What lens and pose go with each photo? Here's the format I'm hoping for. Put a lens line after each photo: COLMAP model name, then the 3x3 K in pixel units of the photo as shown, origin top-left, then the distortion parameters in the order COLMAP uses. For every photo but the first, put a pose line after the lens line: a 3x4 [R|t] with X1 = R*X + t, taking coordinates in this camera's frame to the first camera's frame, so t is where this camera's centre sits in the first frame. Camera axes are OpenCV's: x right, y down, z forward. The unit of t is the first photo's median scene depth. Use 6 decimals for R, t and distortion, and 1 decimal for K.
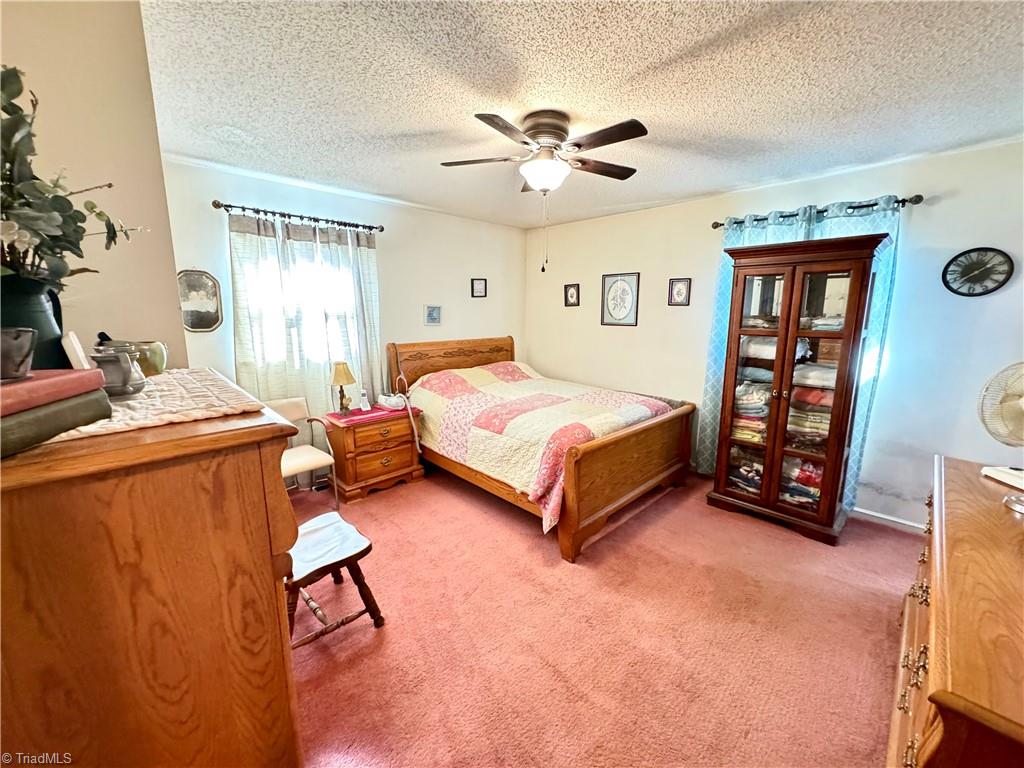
lens RADIAL K [[408.2, 0, 510.1], [0, 408.2, 382.0], [0, 0, 1]] dist [-0.002667, 0.000267]
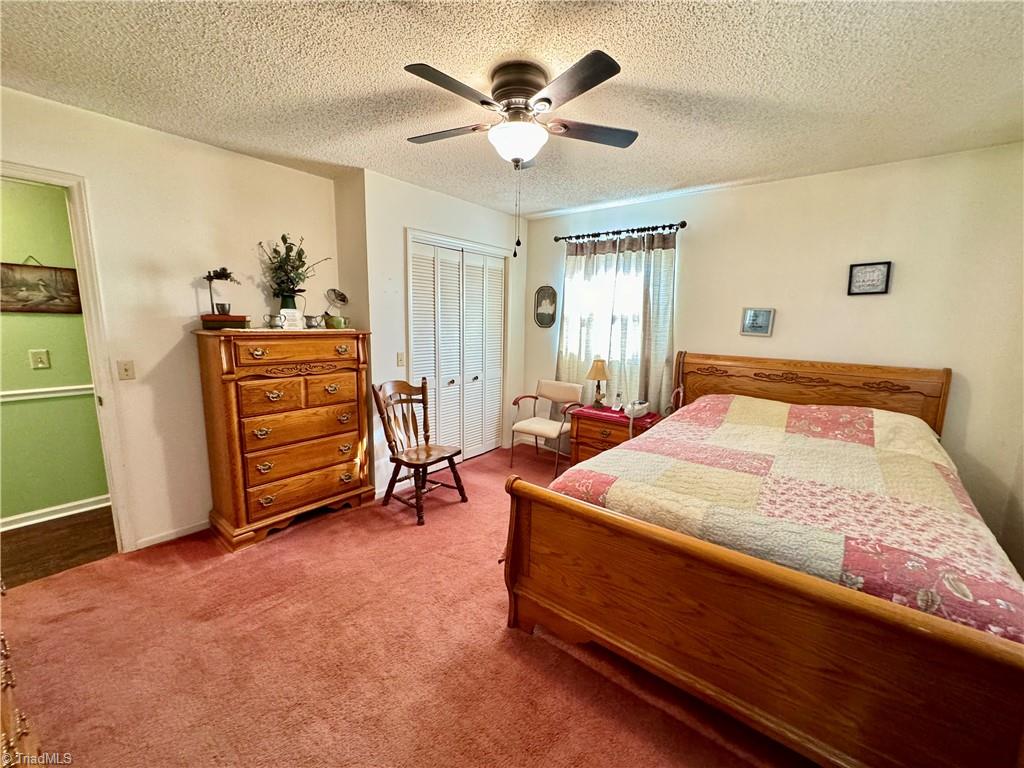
lens RADIAL K [[408.2, 0, 510.6], [0, 408.2, 382.3], [0, 0, 1]] dist [-0.002667, 0.000267]
pose [[0.128701, 0.153531, -0.979727, 0.647497], [-0.196610, 0.972282, 0.126537, -0.082195], [0.971998, 0.176339, 0.155320, 0.612420]]
